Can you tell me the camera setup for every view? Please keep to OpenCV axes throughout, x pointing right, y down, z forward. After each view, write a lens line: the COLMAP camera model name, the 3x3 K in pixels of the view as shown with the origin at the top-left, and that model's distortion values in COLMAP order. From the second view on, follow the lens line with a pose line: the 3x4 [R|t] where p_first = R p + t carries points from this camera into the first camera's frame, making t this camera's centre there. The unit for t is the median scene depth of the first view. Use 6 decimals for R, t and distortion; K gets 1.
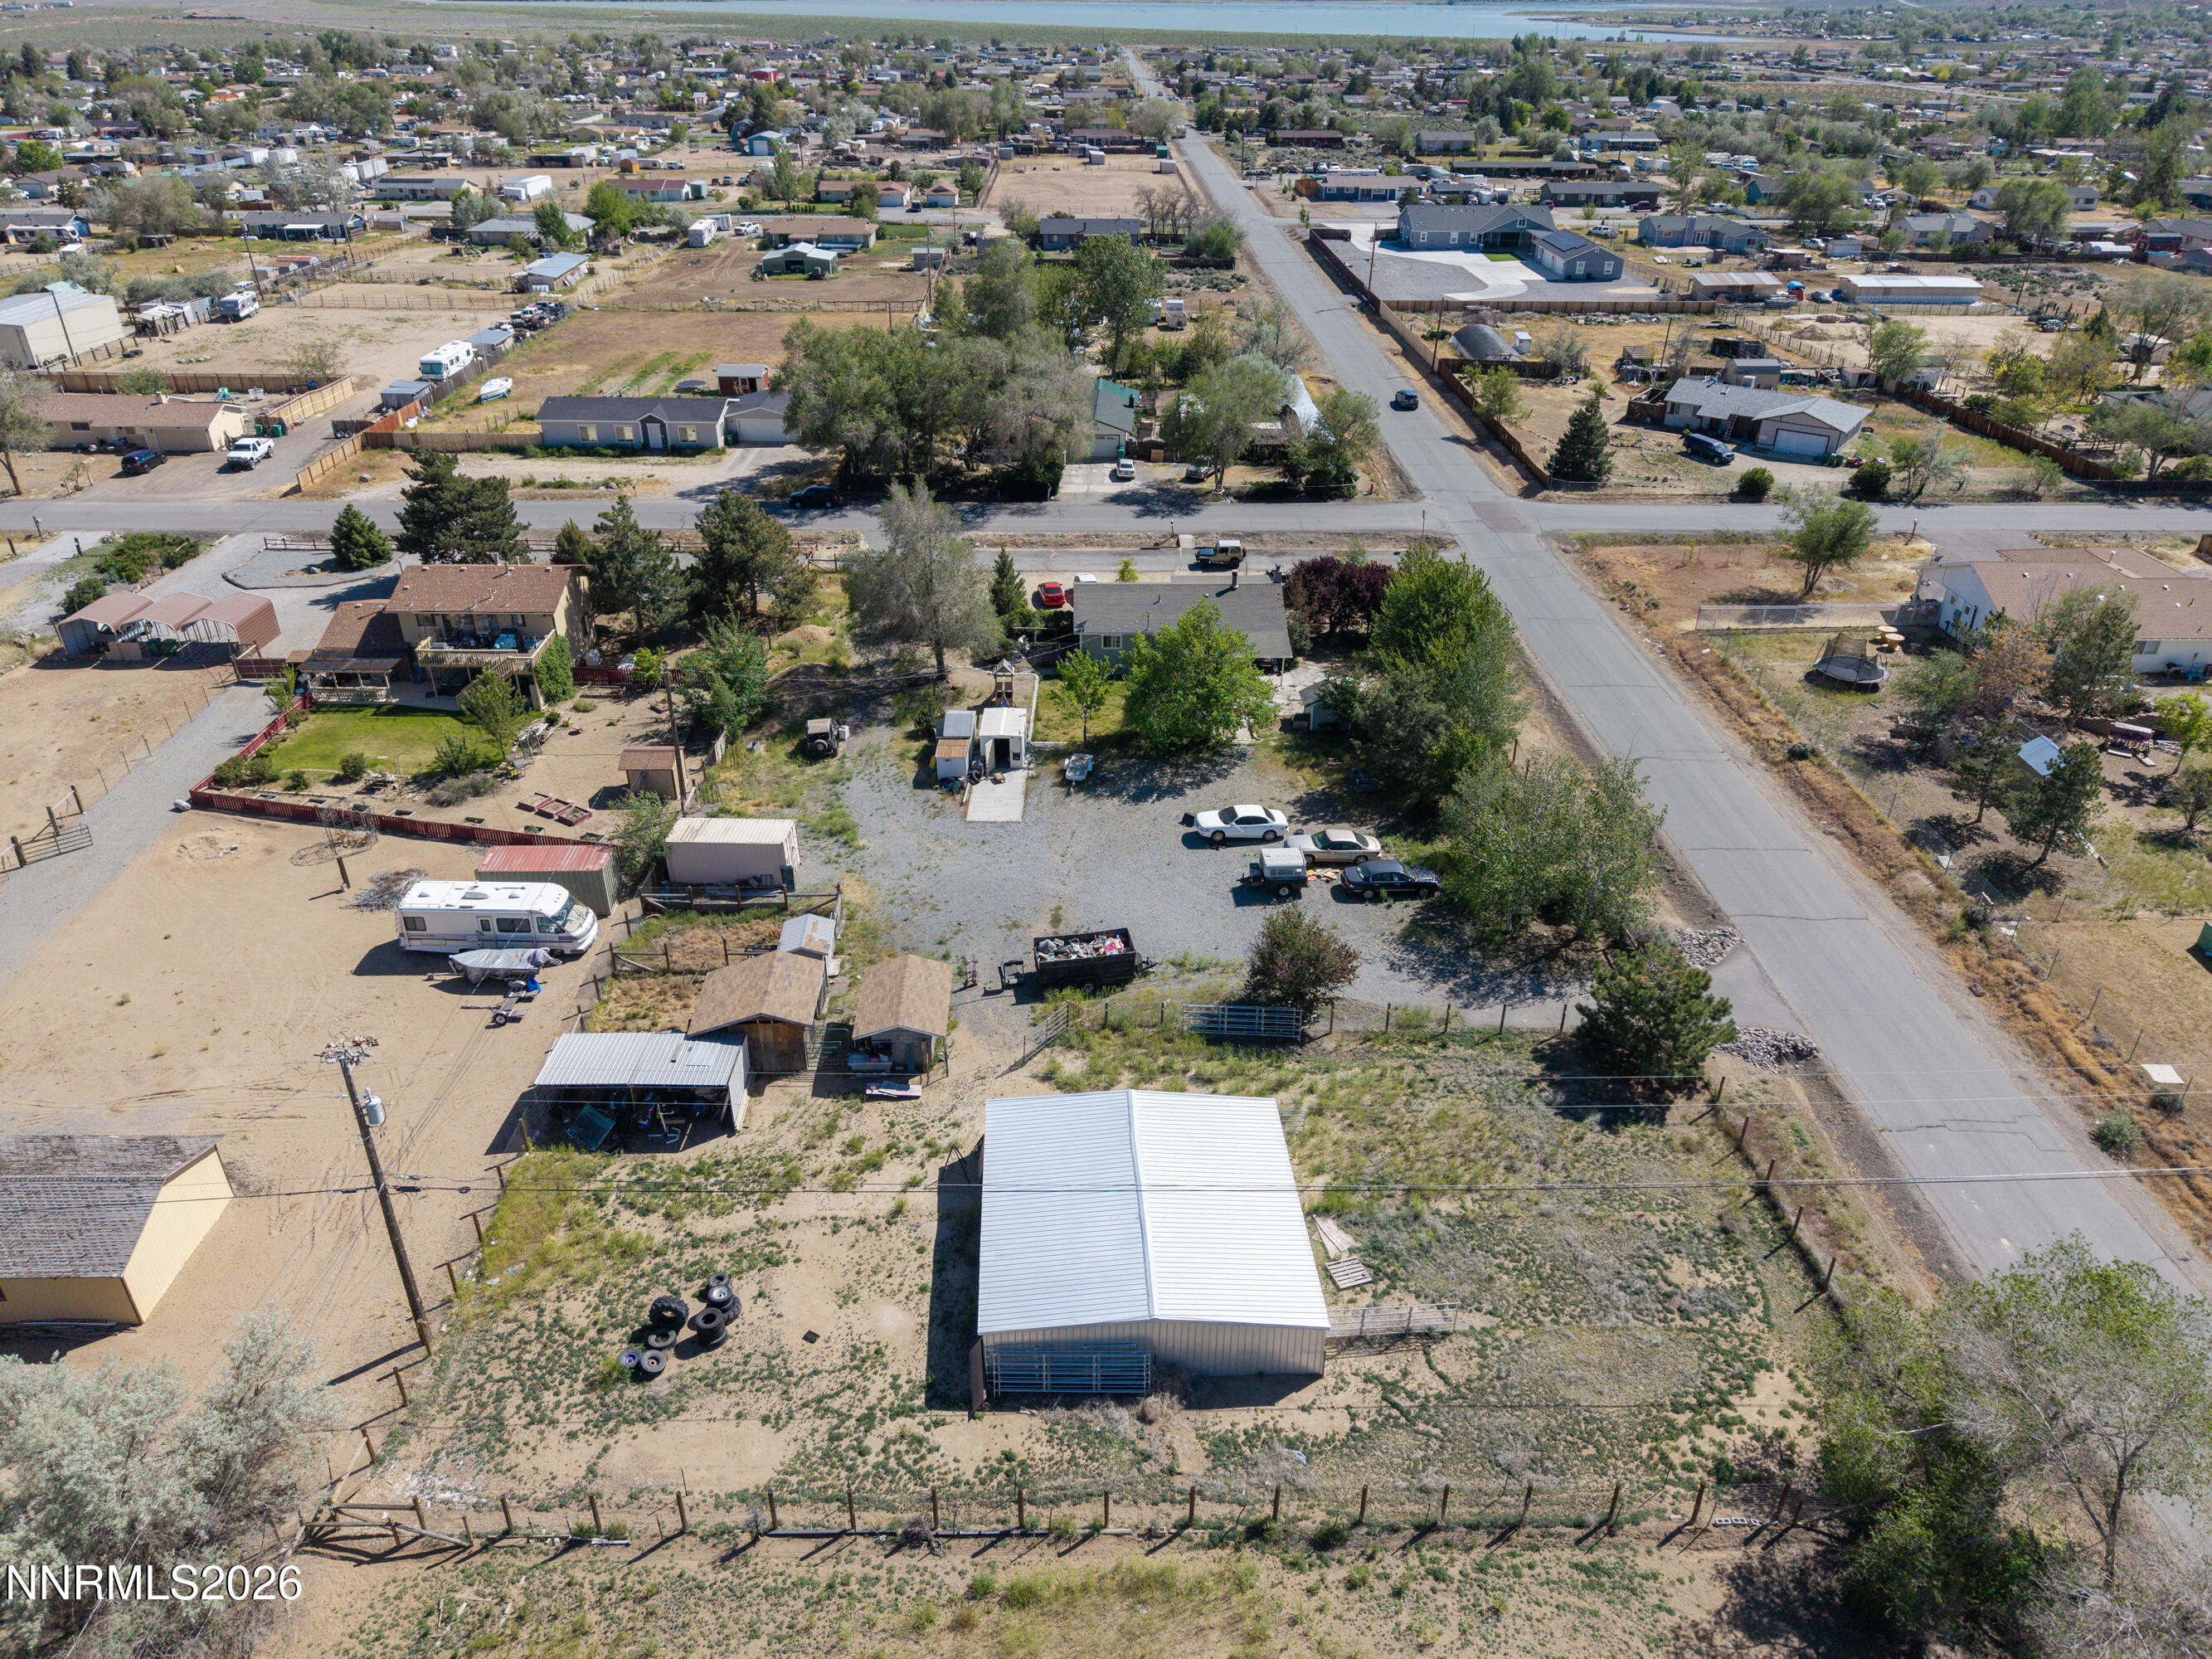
lens RADIAL K [[1477.5, 0, 1113.7], [0, 1477.5, 820.7], [0, 0, 1]] dist [0.021790, -0.020898]
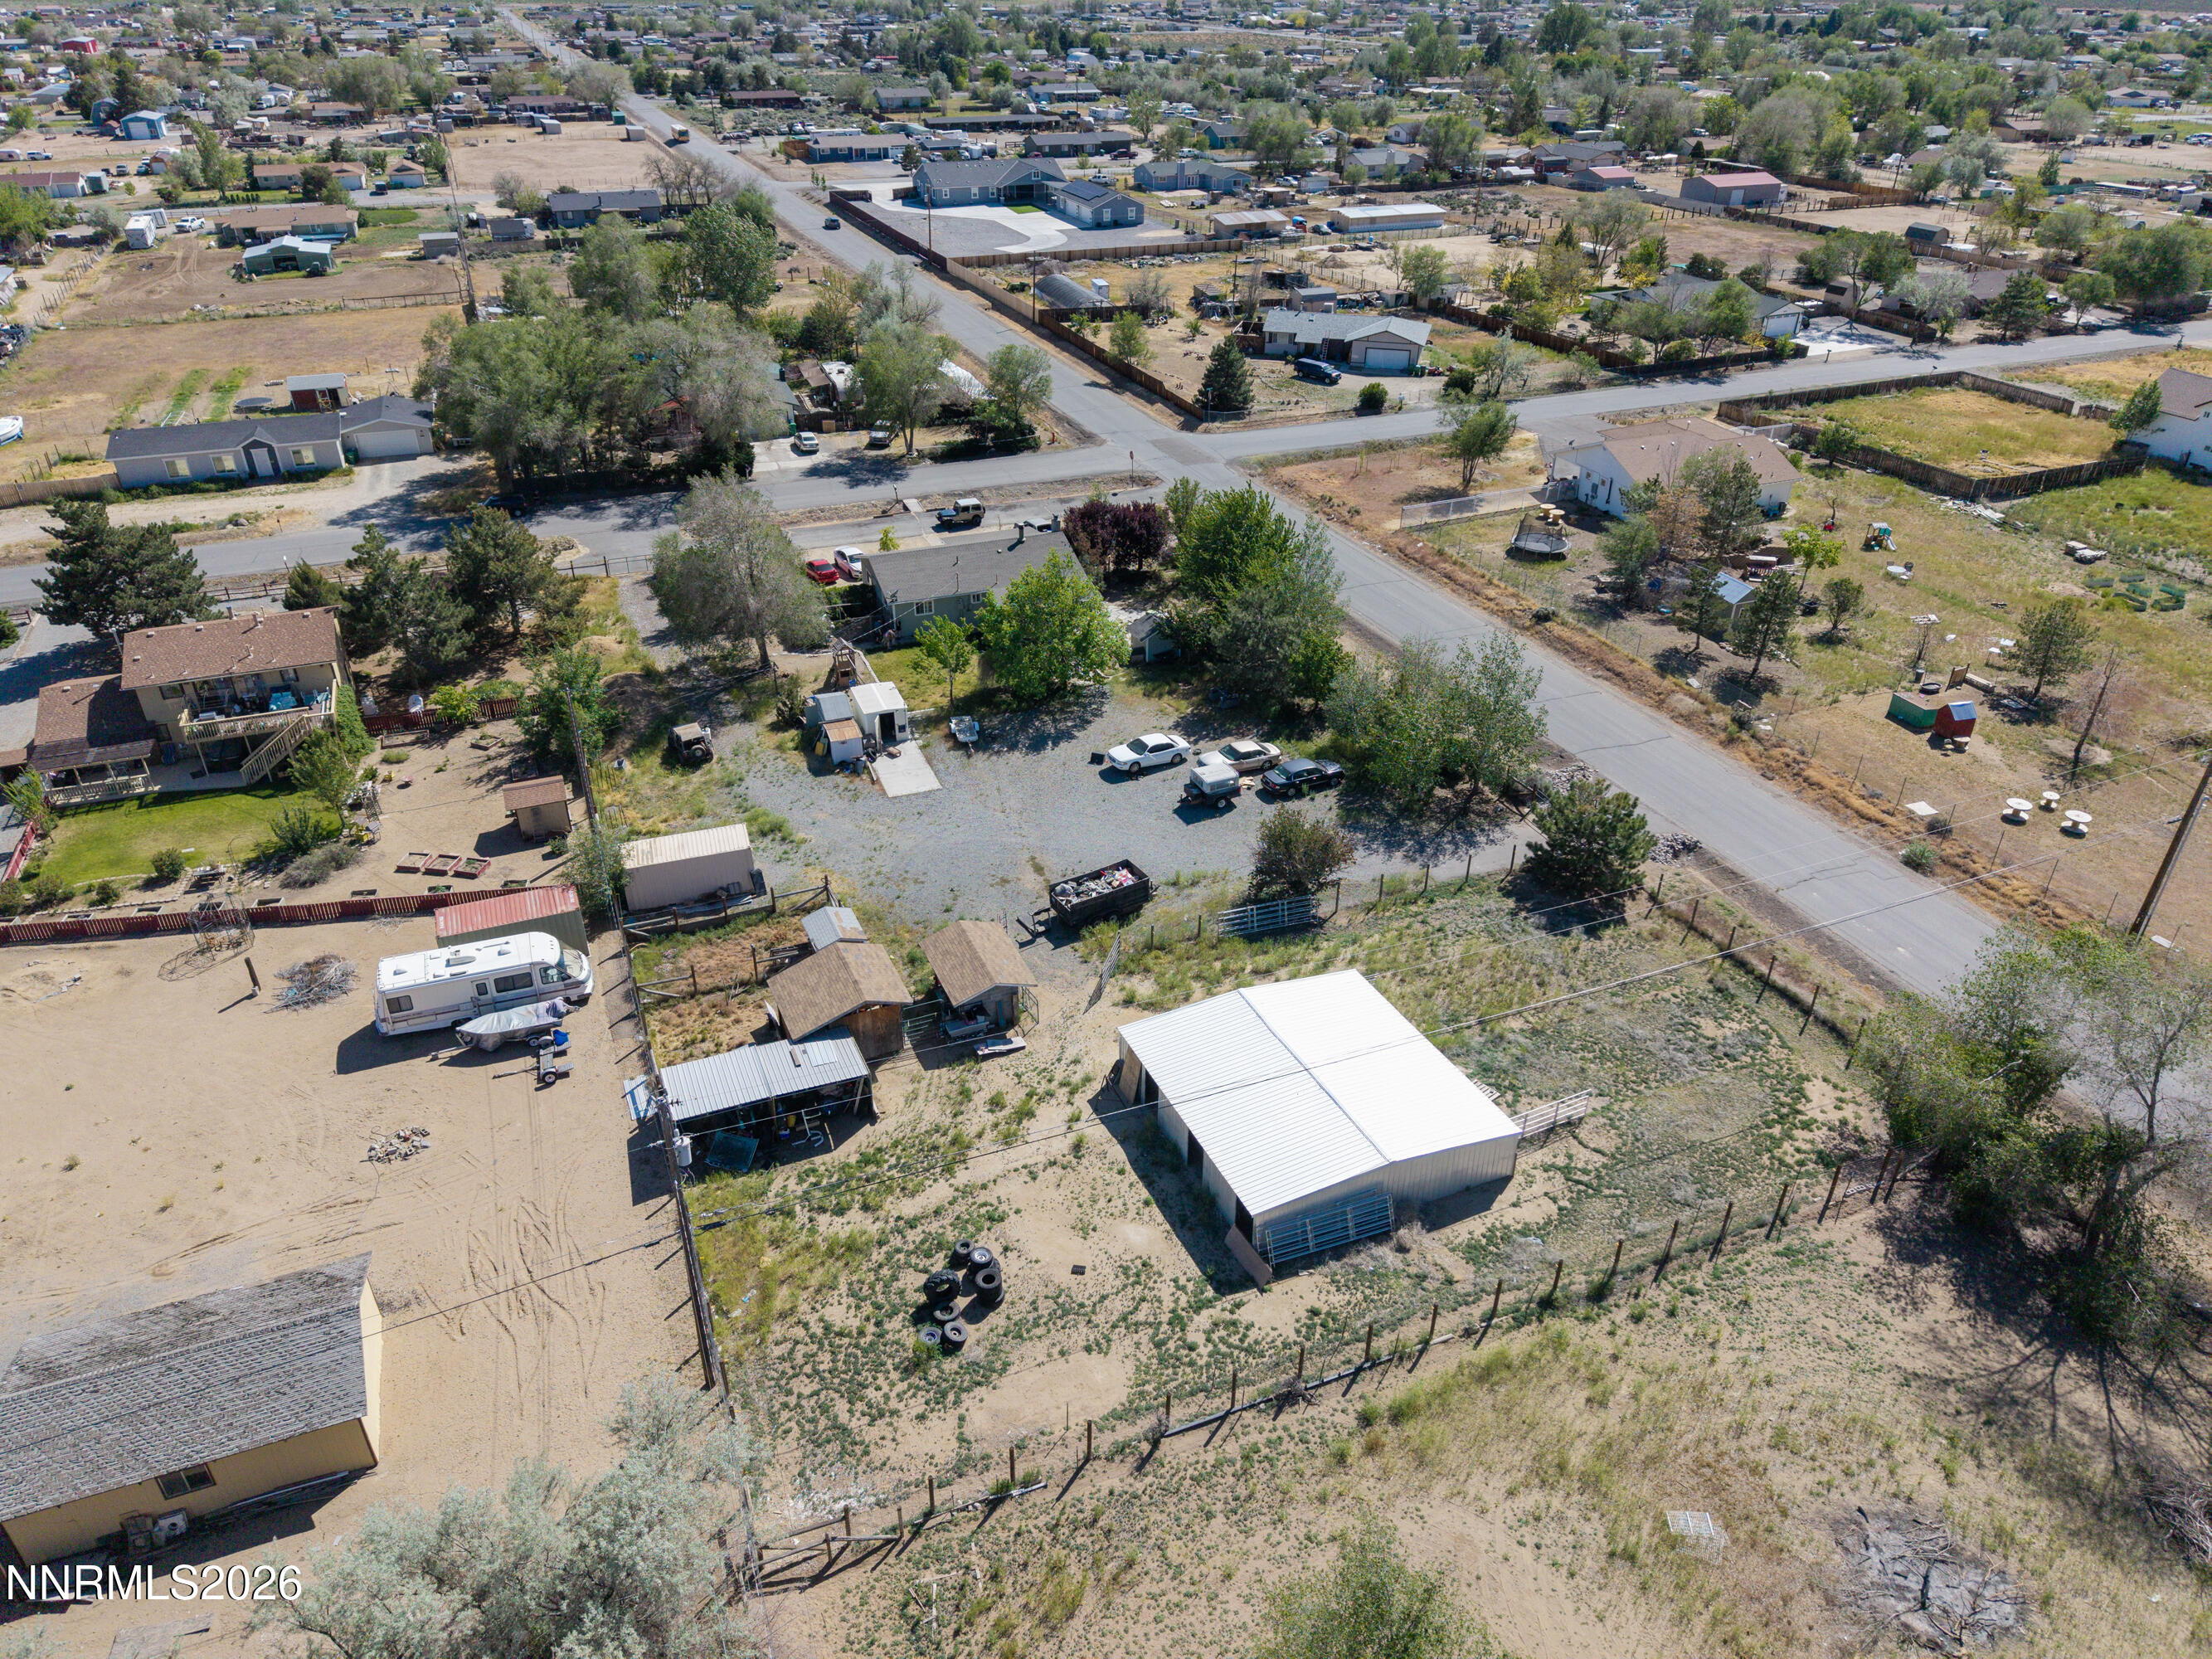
lens RADIAL K [[1477.5, 0, 1112.7], [0, 1477.5, 818.0], [0, 0, 1]] dist [0.021790, -0.020898]
pose [[0.932253, -0.184412, 0.311281, -0.254062], [0.177397, 0.982819, 0.050965, -0.009166], [-0.315332, 0.007708, 0.948950, -0.003605]]
